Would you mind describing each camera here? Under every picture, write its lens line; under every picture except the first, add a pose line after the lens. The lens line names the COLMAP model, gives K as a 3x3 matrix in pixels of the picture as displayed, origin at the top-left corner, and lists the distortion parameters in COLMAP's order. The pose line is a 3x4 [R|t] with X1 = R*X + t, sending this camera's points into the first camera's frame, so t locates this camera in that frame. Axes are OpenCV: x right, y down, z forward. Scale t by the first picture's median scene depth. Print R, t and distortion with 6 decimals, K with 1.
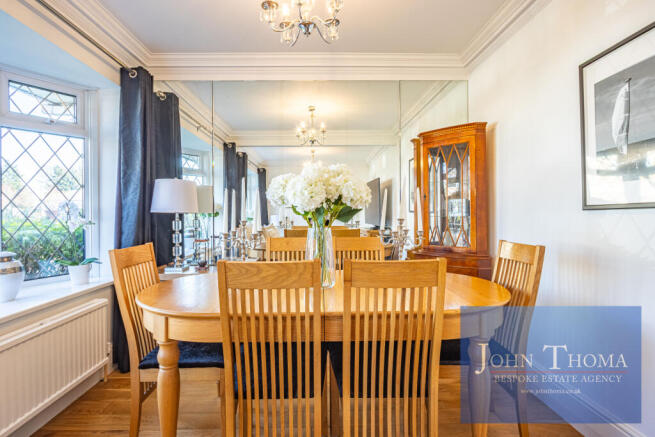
lens RADIAL K [[338.6, 0, 325.8], [0, 338.6, 216.3], [0, 0, 1]] dist [-0.015392, -0.000330]
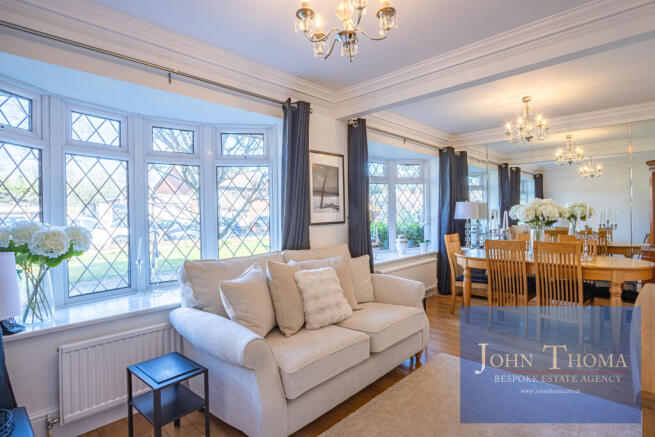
lens RADIAL K [[338.6, 0, 325.5], [0, 338.6, 207.9], [0, 0, 1]] dist [-0.015392, -0.000330]
pose [[0.702234, -0.009791, -0.711879, 0.374123], [-0.002566, 0.999864, -0.016283, -0.042117], [0.711941, 0.013261, 0.702114, -0.958515]]
